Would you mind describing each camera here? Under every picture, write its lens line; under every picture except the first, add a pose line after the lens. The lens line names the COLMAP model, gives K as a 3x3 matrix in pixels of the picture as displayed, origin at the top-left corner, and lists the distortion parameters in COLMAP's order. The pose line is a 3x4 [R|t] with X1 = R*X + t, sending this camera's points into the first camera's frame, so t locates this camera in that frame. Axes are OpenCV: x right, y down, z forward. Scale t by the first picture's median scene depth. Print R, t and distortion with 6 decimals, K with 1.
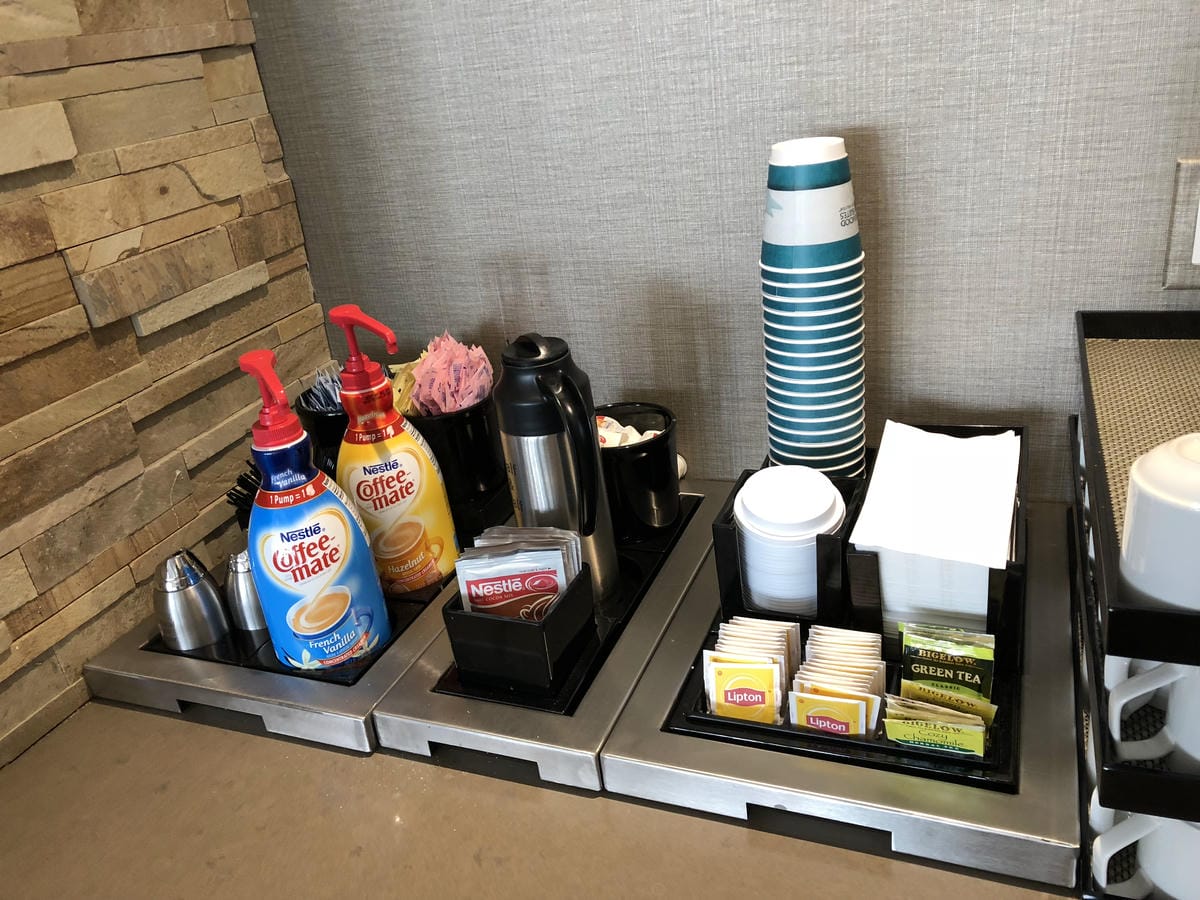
lens RADIAL K [[967.0, 0, 600.0], [0, 967.0, 450.0], [0, 0, 1]] dist [0.009697, 0.005015]
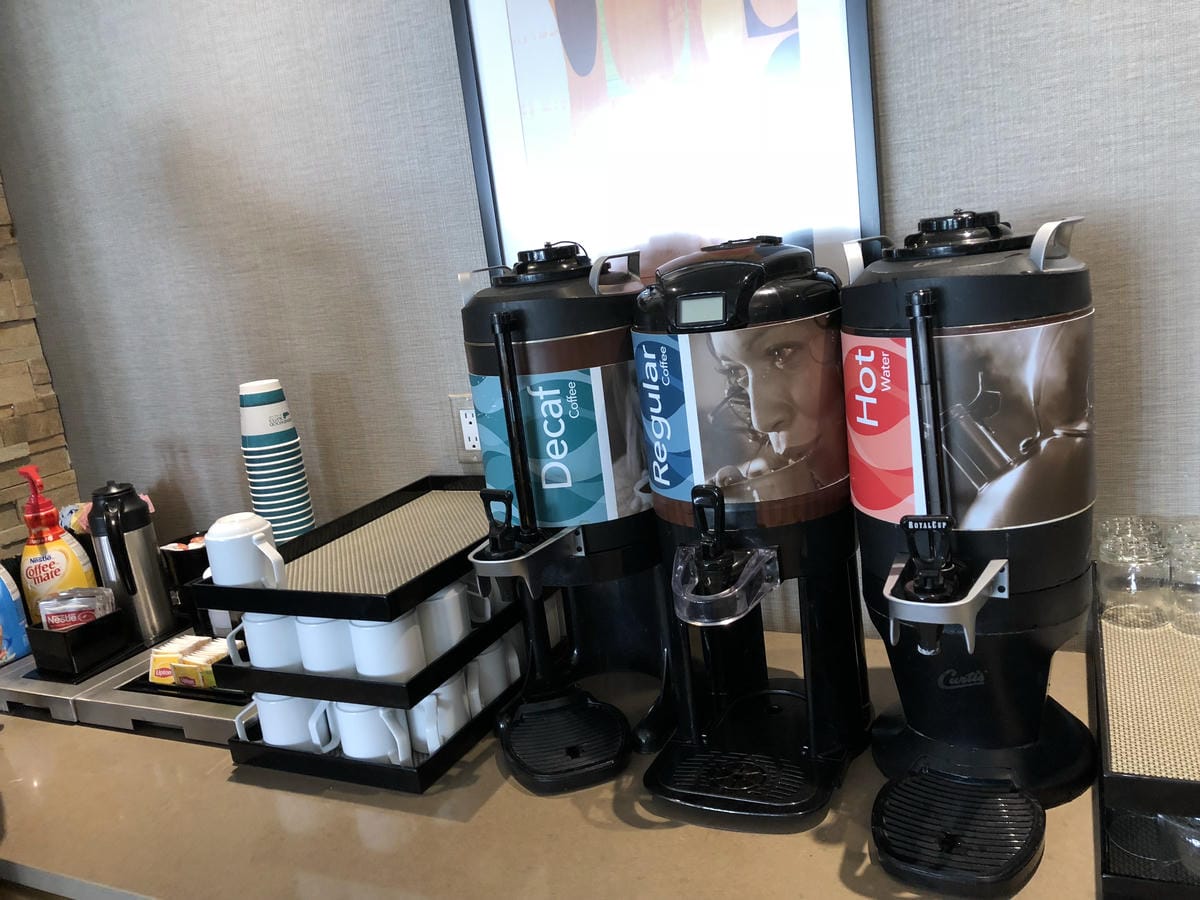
lens RADIAL K [[970.3, 0, 600.0], [0, 970.3, 450.0], [0, 0, 1]] dist [0.033865, 0.001325]
pose [[0.998513, 0.013436, -0.052831, 0.745284], [-0.023817, 0.979285, -0.201083, 0.135192], [0.049034, 0.202043, 0.978148, -0.607667]]
